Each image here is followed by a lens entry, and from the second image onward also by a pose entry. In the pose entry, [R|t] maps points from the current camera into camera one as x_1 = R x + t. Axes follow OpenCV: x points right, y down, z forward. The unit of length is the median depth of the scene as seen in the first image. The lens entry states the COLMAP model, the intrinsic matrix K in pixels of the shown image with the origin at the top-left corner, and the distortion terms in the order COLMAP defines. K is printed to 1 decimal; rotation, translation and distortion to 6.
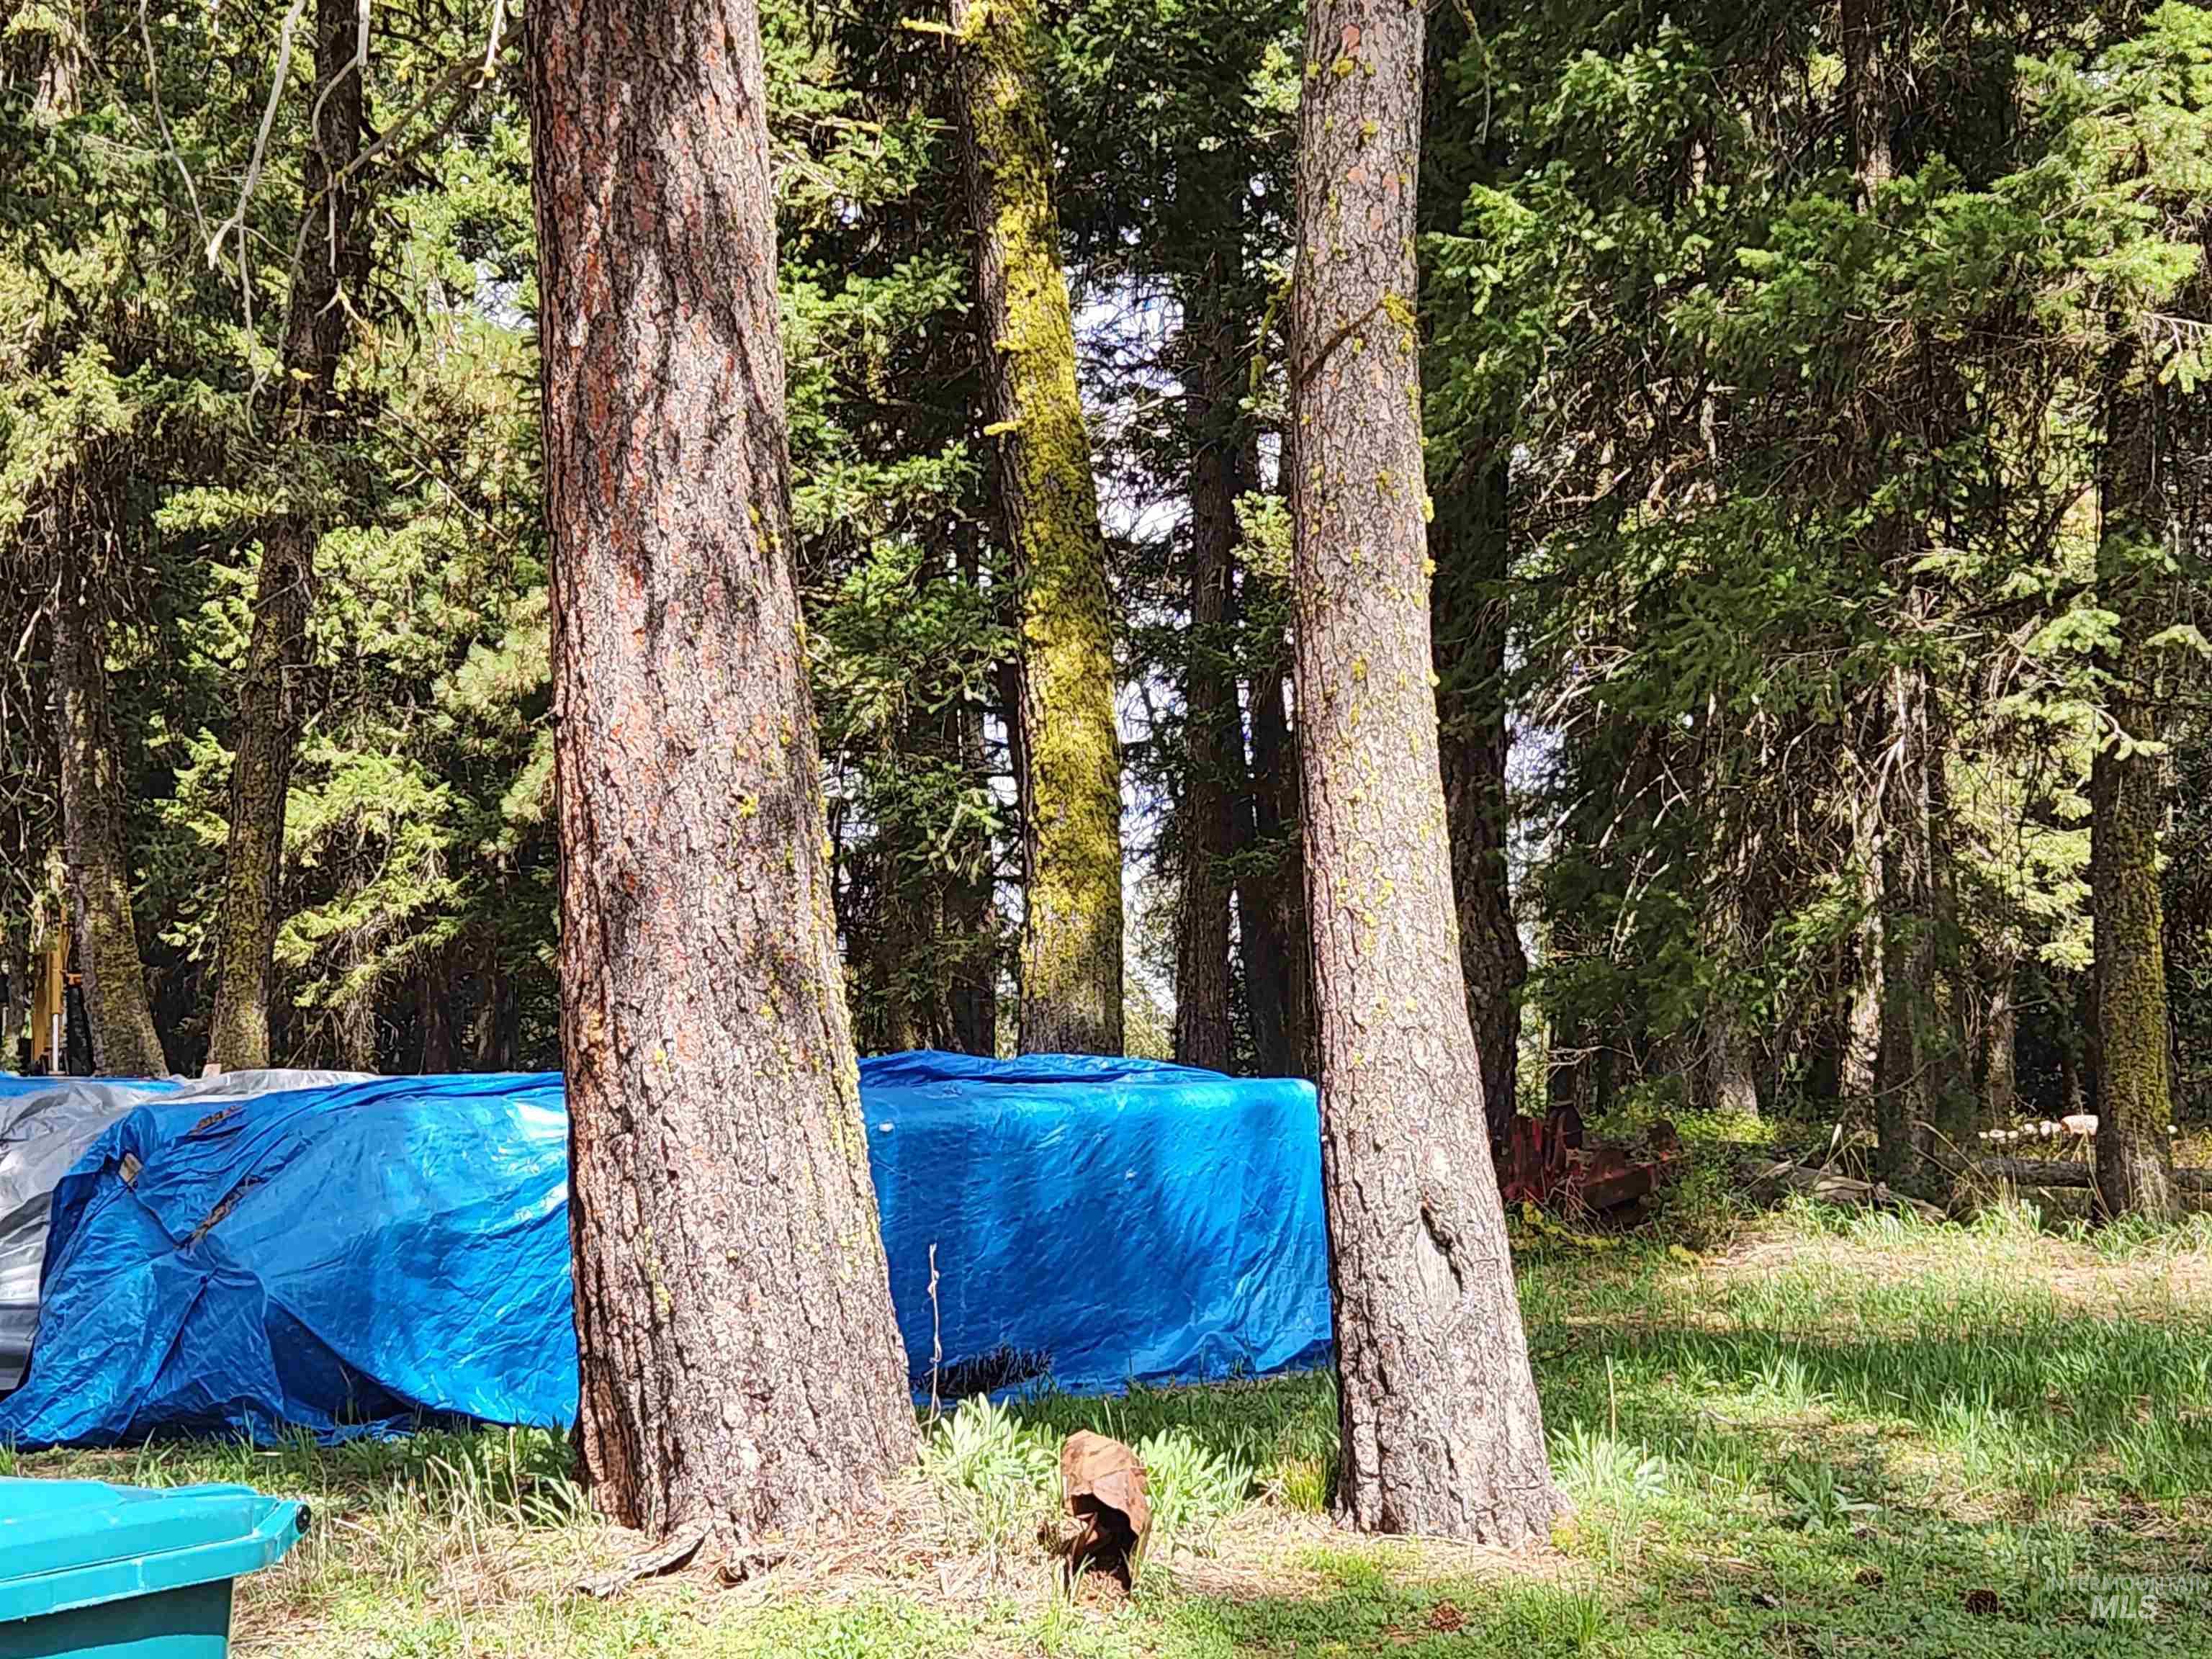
lens RADIAL K [[3275.2, 0, 1107.8], [0, 3275.2, 913.9], [0, 0, 1]] dist [0.059116, -0.010543]
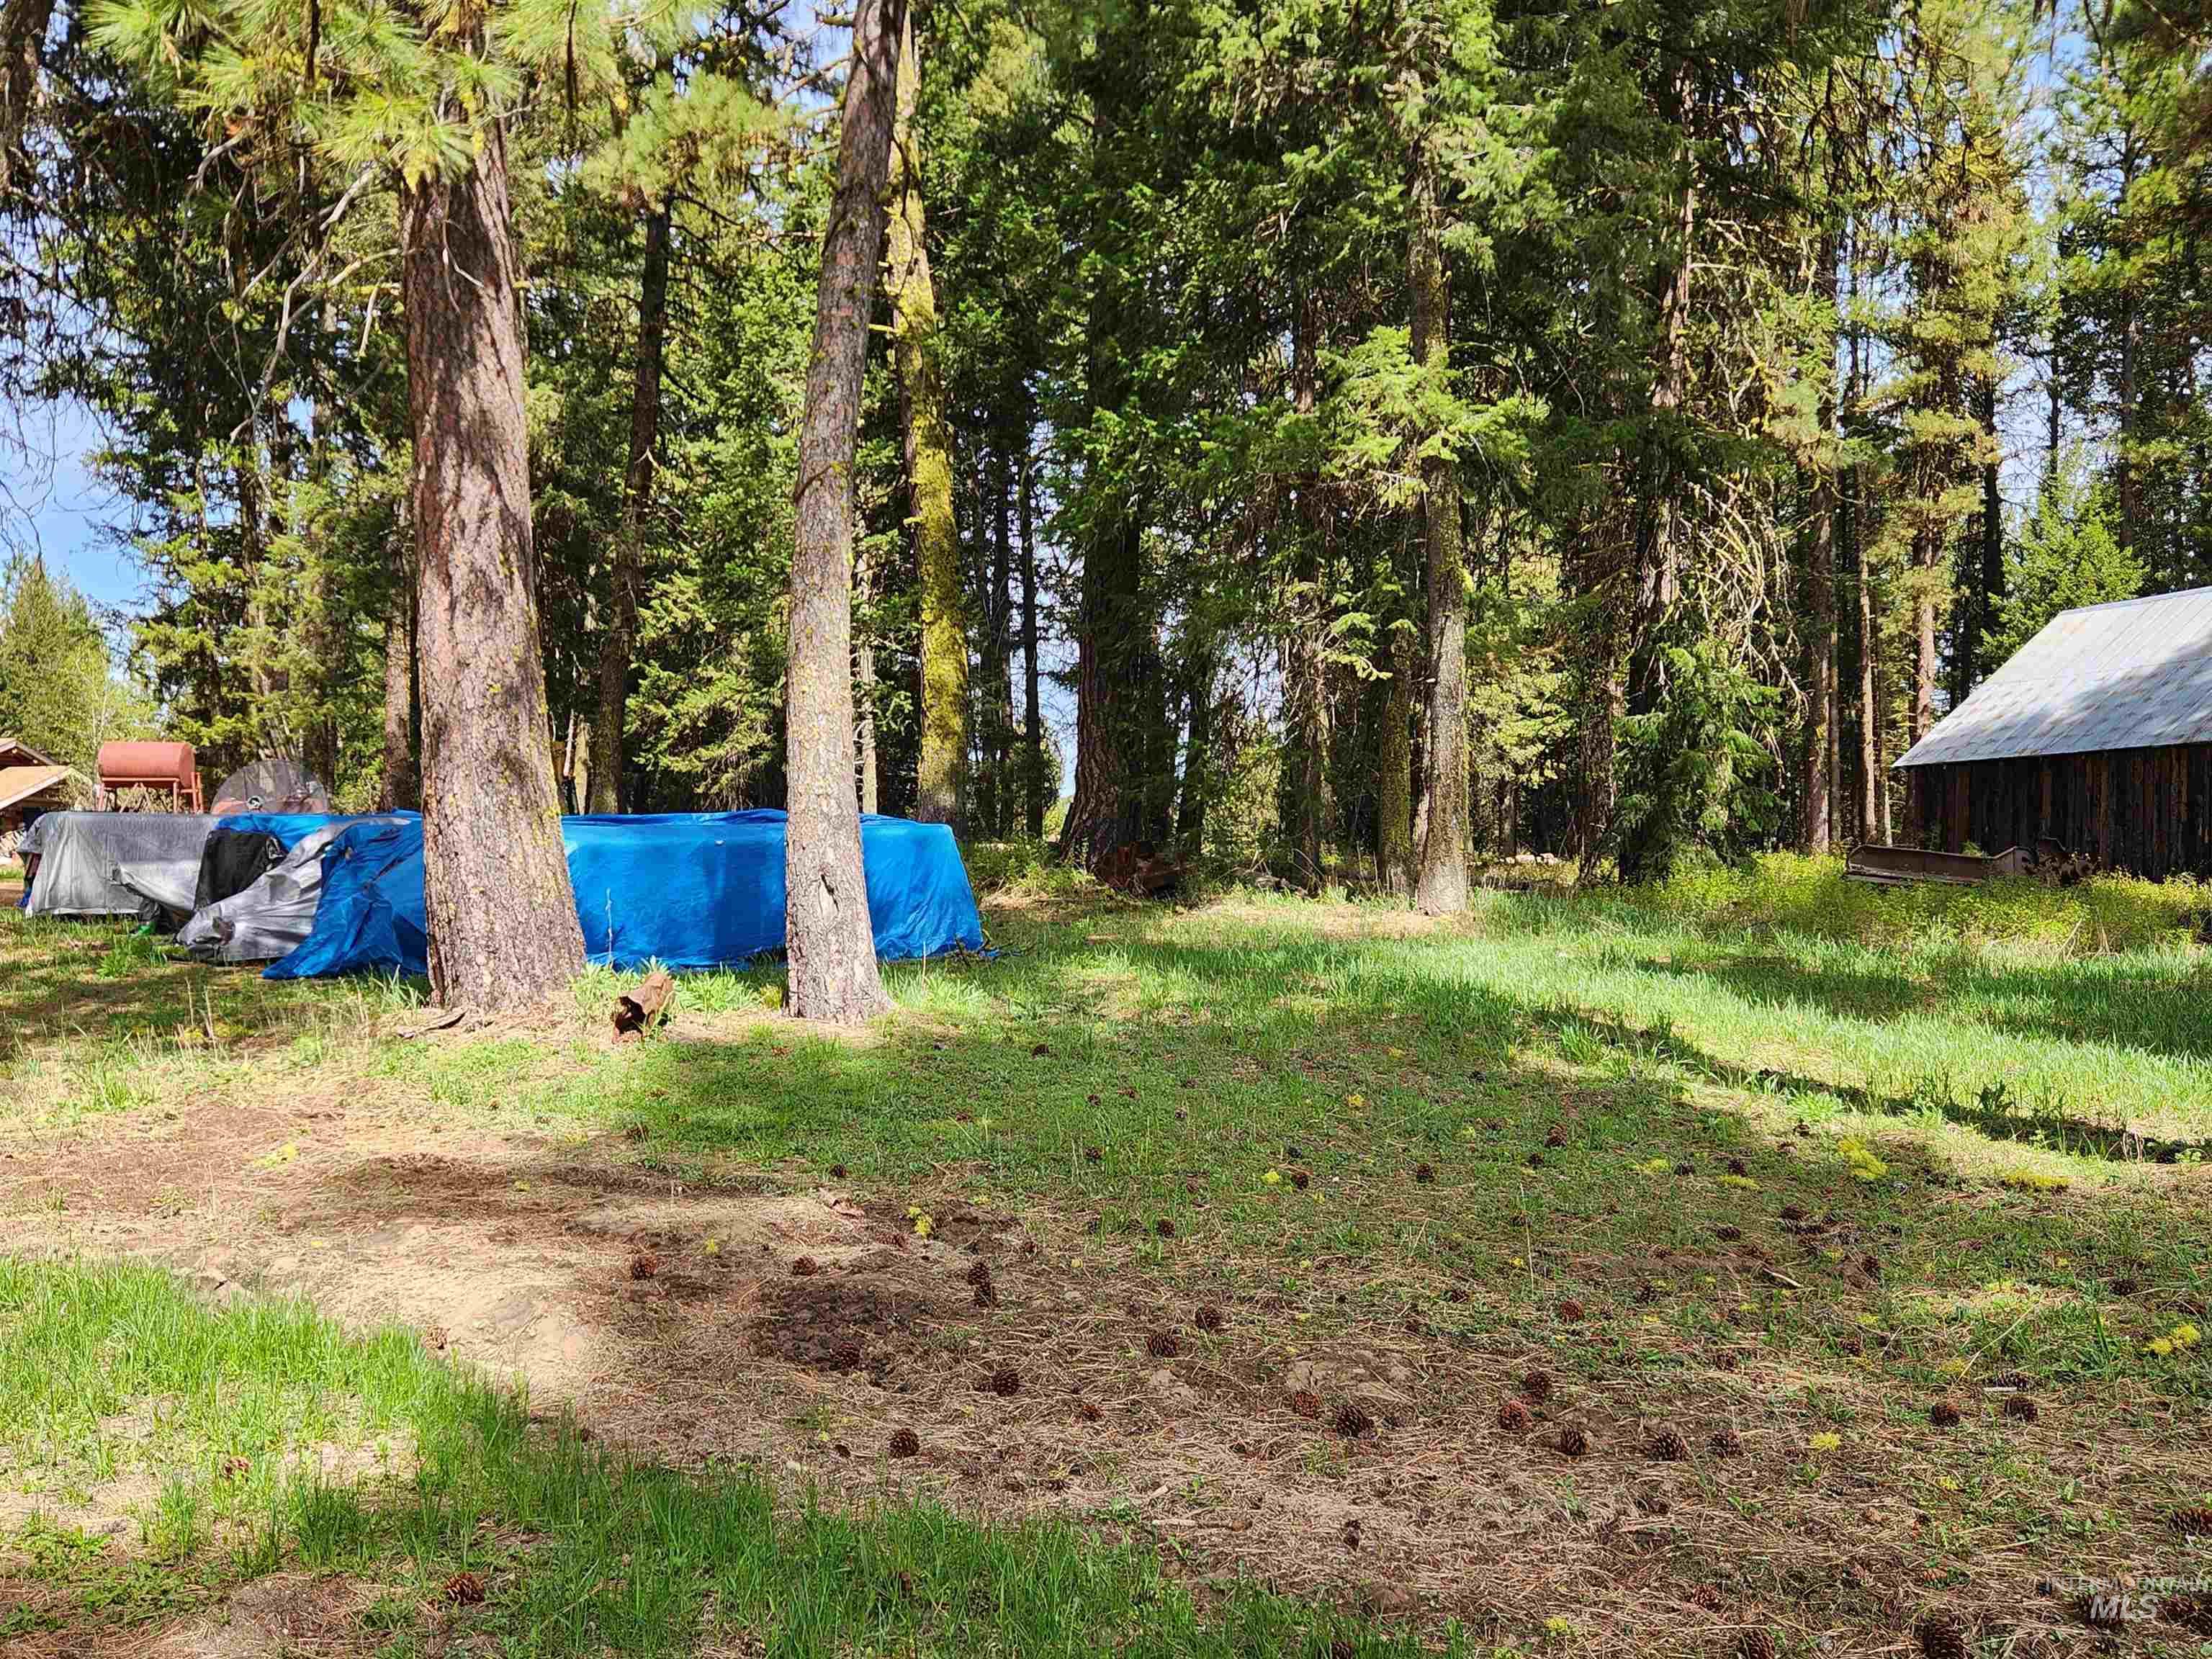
lens RADIAL K [[1569.6, 0, 1105.4], [0, 1569.6, 836.4], [0, 0, 1]] dist [0.064487, -0.062437]
pose [[0.999636, 0.013133, -0.023555, 0.301905], [-0.011909, 0.998609, 0.051360, 0.005967], [0.024197, -0.051061, 0.998402, -0.063020]]
